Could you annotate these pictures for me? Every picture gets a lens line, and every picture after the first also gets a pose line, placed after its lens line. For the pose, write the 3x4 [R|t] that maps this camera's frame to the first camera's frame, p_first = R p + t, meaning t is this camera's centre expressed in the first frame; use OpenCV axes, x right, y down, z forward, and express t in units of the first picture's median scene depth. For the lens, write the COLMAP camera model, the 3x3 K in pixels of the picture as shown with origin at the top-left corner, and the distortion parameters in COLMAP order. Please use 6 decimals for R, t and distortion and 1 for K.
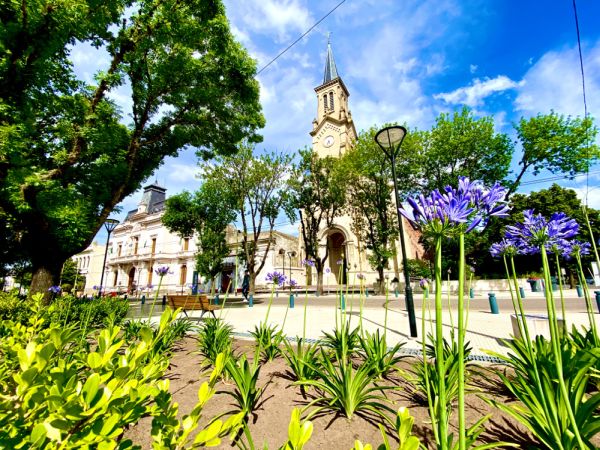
lens RADIAL K [[239.5, 0, 299.7], [0, 239.5, 226.6], [0, 0, 1]] dist [-0.000017, -0.000016]
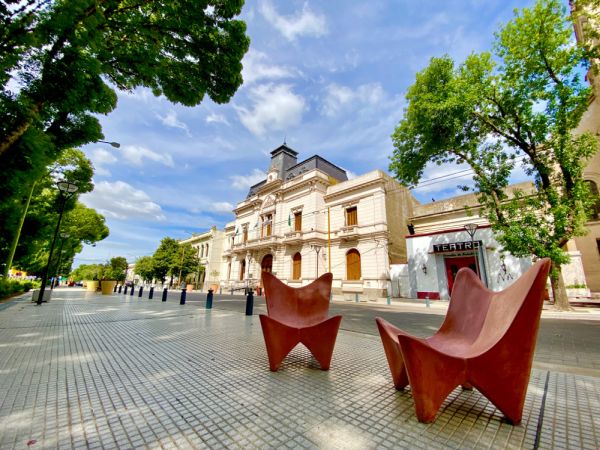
lens RADIAL K [[239.5, 0, 301.9], [0, 239.5, 228.6], [0, 0, 1]] dist [-0.000017, -0.000016]
pose [[0.968329, -0.018529, -0.248991, -0.405913], [0.017314, 0.999825, -0.007070, 0.097542], [0.249079, 0.002535, 0.968480, 0.313566]]
